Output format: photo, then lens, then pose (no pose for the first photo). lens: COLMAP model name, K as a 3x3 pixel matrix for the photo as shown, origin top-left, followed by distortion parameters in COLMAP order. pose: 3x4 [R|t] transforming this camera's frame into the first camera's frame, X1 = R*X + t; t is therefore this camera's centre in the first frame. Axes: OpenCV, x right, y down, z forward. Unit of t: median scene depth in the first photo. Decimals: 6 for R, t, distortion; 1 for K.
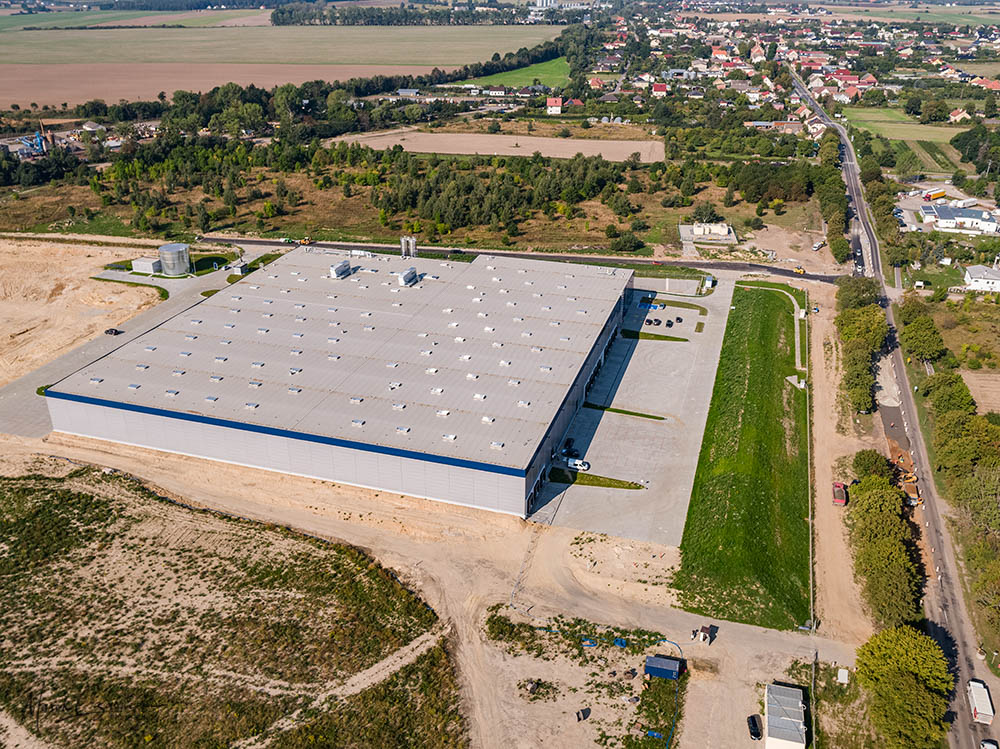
lens RADIAL K [[864.6, 0, 503.1], [0, 864.6, 368.5], [0, 0, 1]] dist [-0.000564, 0.002967]
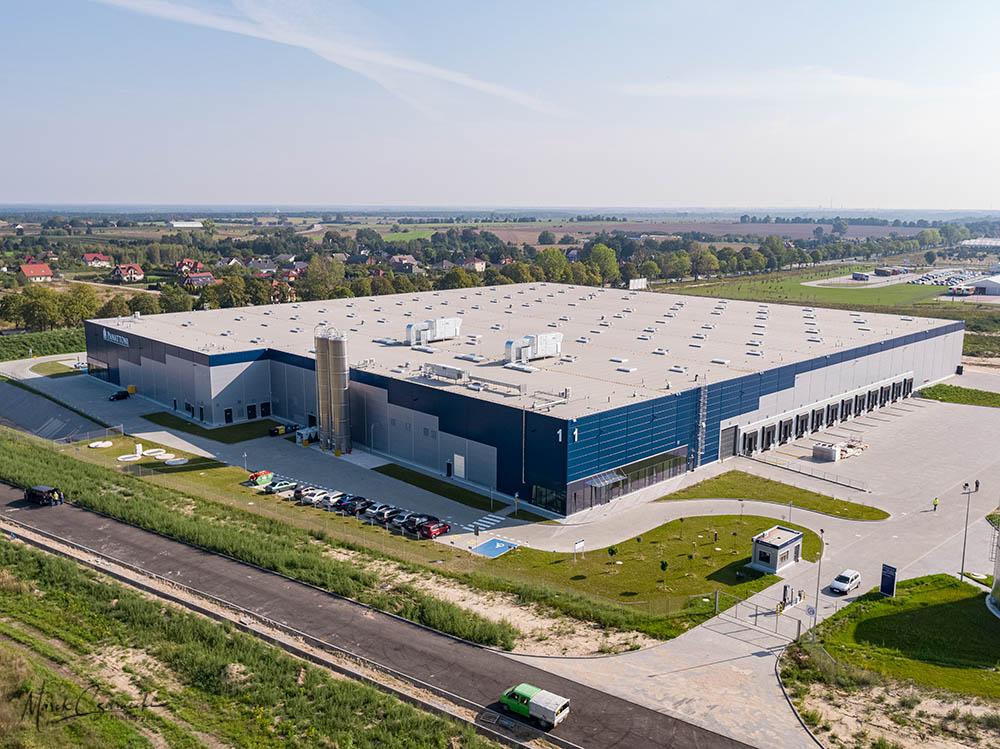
lens RADIAL K [[864.6, 0, 503.1], [0, 864.6, 368.5], [0, 0, 1]] dist [-0.000564, 0.002967]
pose [[-0.877312, -0.097756, 0.469860, -0.349696], [0.196850, 0.819591, 0.538072, -0.319312], [-0.437692, 0.564549, -0.699793, 1.194038]]
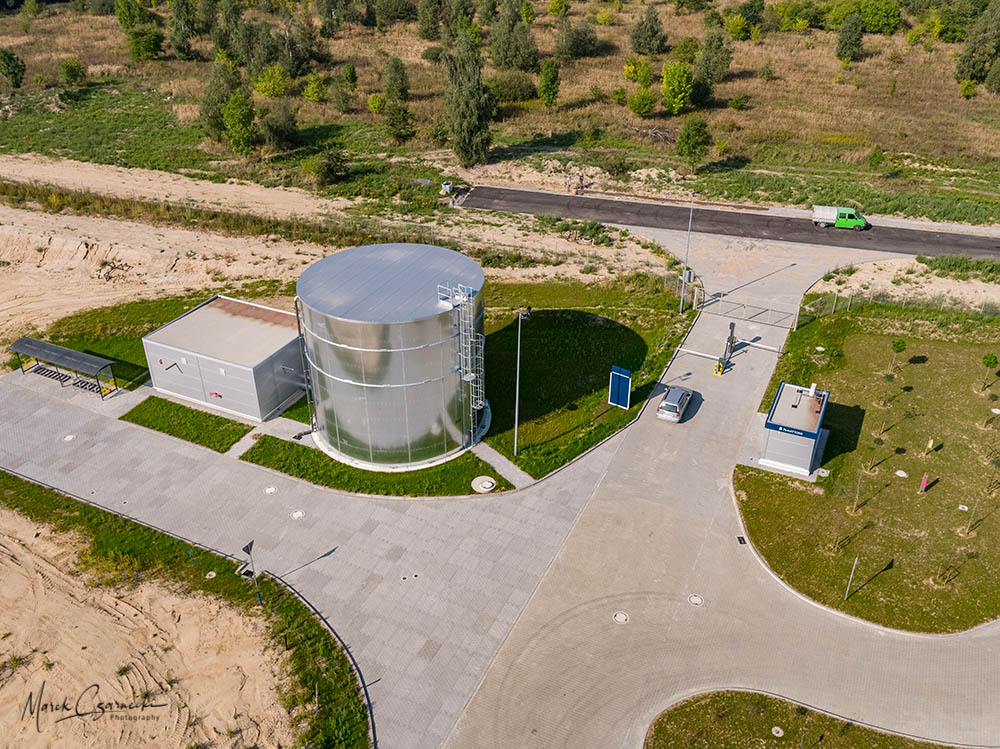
lens RADIAL K [[864.6, 0, 503.1], [0, 864.6, 368.5], [0, 0, 1]] dist [-0.000564, 0.002967]
pose [[0.989467, 0.068928, -0.127296, -0.337835], [-0.056495, 0.993500, 0.098825, -0.139411], [0.133281, -0.090593, 0.986929, 0.842421]]
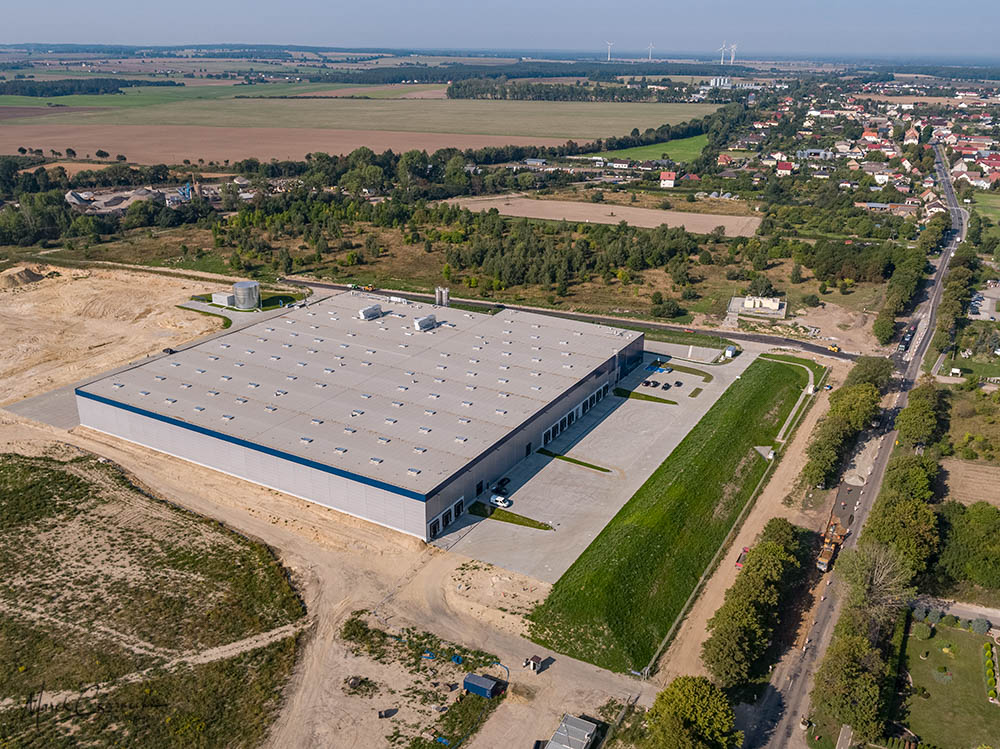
lens RADIAL K [[864.6, 0, 503.1], [0, 864.6, 368.5], [0, 0, 1]] dist [-0.000564, 0.002967]
pose [[0.976683, 0.082407, -0.198239, 0.177910], [-0.097789, 0.992806, -0.069083, 0.013985], [0.191121, 0.086858, 0.977716, -0.029546]]
